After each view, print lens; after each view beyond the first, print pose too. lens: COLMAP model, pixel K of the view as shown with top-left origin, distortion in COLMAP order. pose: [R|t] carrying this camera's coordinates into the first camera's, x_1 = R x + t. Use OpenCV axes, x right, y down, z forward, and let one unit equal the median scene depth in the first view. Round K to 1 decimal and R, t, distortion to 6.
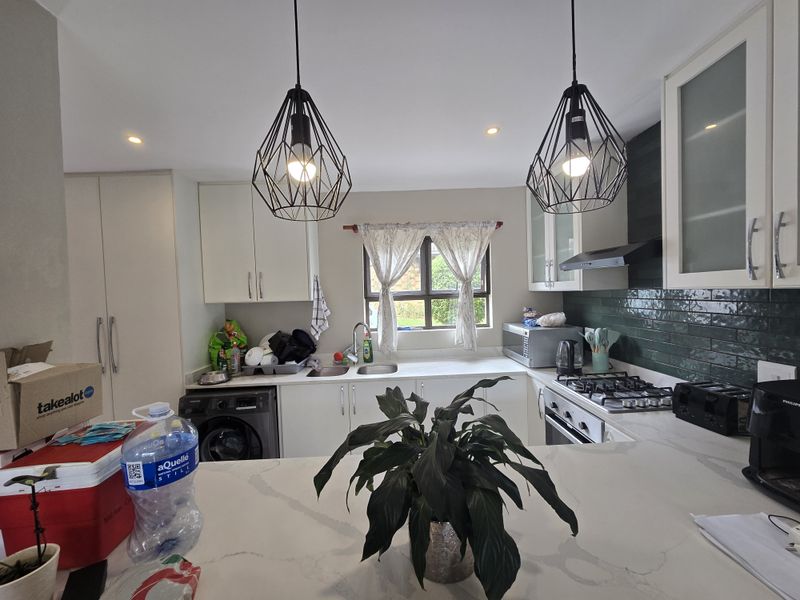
lens RADIAL K [[328.5, 0, 404.2], [0, 328.5, 302.3], [0, 0, 1]] dist [-0.002544, -0.000026]
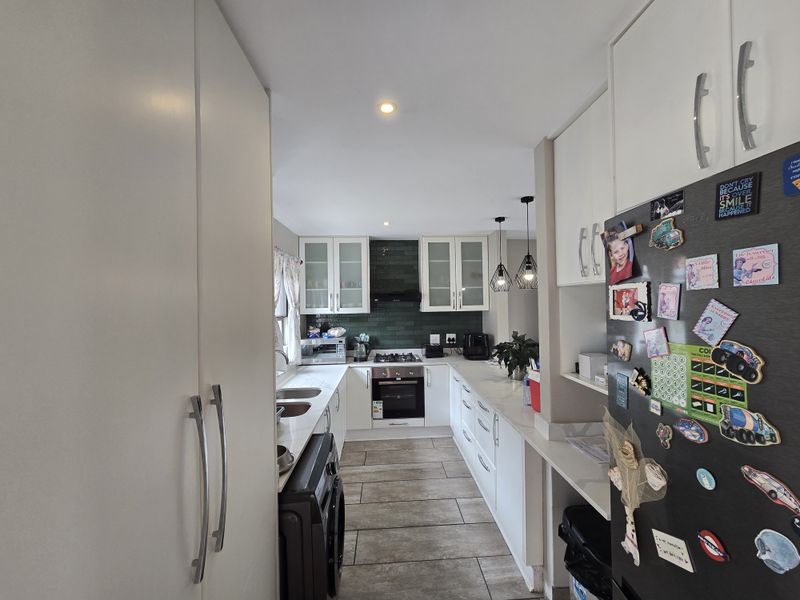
lens RADIAL K [[328.5, 0, 404.2], [0, 328.5, 302.3], [0, 0, 1]] dist [-0.002544, -0.000026]
pose [[-0.018259, 0.034645, 0.999233, -2.032247], [0.049020, 0.998229, -0.033715, -0.037120], [-0.998631, 0.048367, -0.019925, 1.287563]]
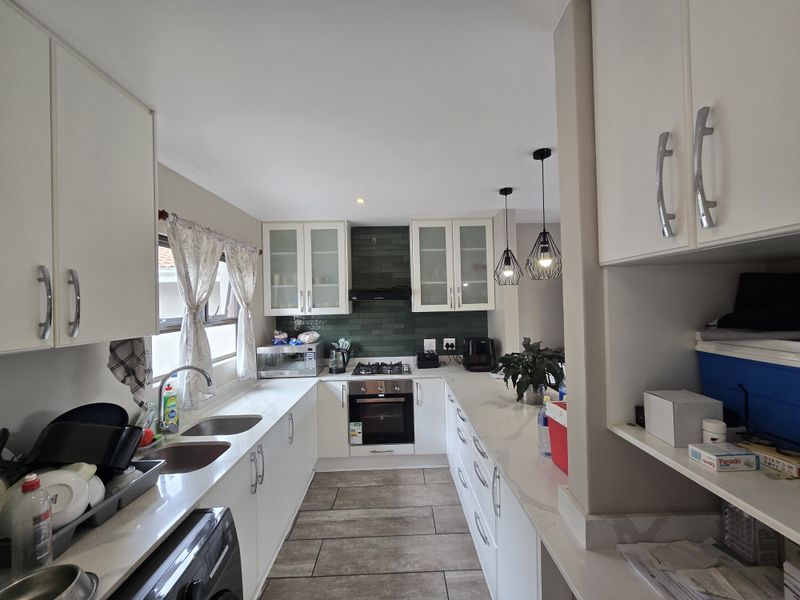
lens RADIAL K [[328.5, 0, 404.2], [0, 328.5, 302.3], [0, 0, 1]] dist [-0.002544, -0.000026]
pose [[0.020830, 0.033931, 0.999207, -1.513605], [0.055119, 0.997865, -0.035034, -0.033865], [-0.998262, 0.055805, 0.018916, 1.086925]]
